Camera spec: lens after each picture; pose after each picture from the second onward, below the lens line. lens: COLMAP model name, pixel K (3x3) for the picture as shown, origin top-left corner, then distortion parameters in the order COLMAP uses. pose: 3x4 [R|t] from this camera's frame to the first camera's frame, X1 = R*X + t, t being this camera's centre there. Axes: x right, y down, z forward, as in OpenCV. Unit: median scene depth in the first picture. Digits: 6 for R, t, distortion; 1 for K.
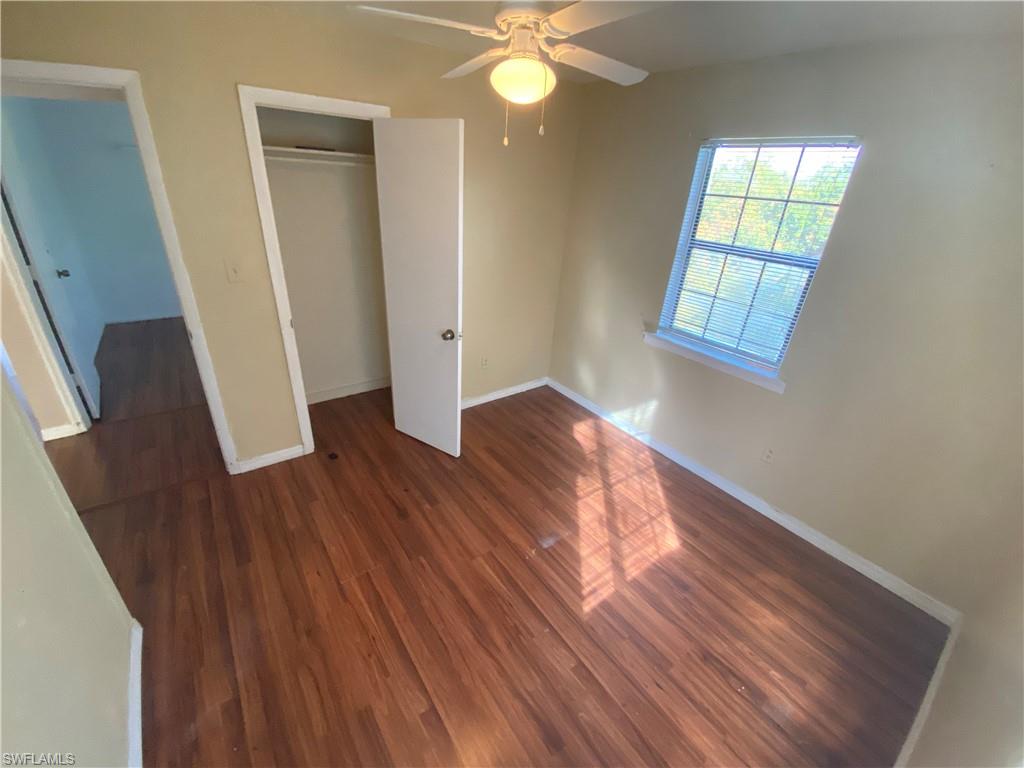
lens RADIAL K [[415.1, 0, 516.1], [0, 415.1, 383.1], [0, 0, 1]] dist [0.034718, -0.025990]
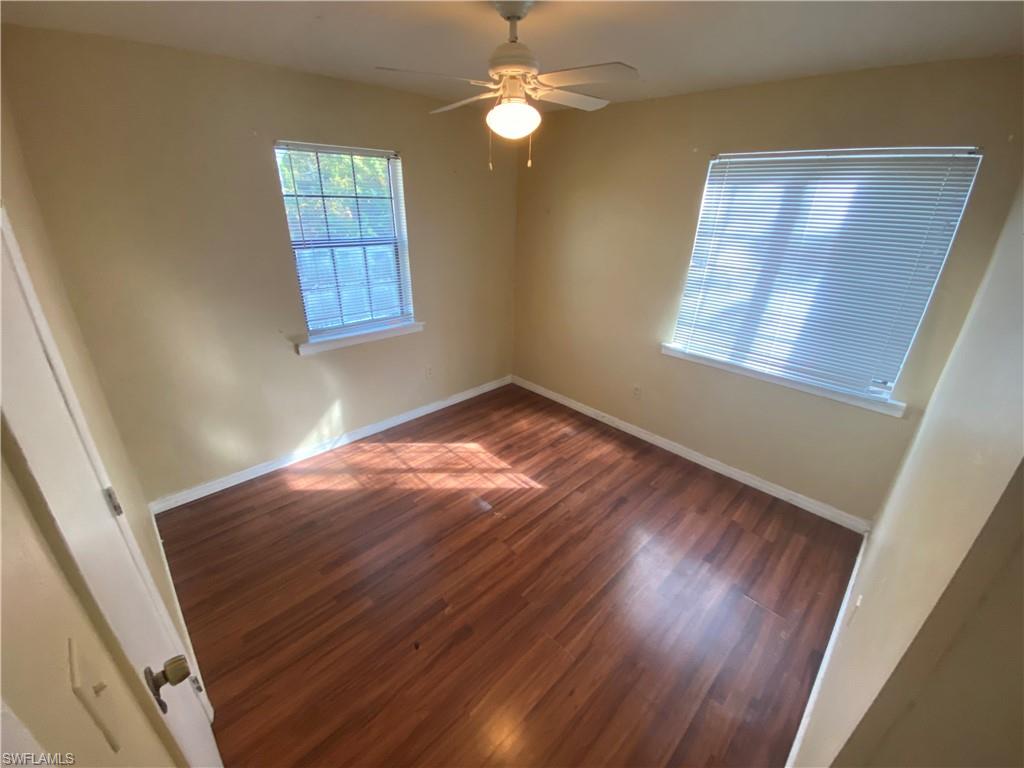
lens RADIAL K [[415.1, 0, 516.1], [0, 415.1, 383.1], [0, 0, 1]] dist [0.034718, -0.025990]
pose [[-0.143556, -0.458211, 0.877174, -0.793197], [0.400880, 0.783455, 0.474861, -0.398088], [-0.904813, 0.419811, 0.071218, 0.698993]]
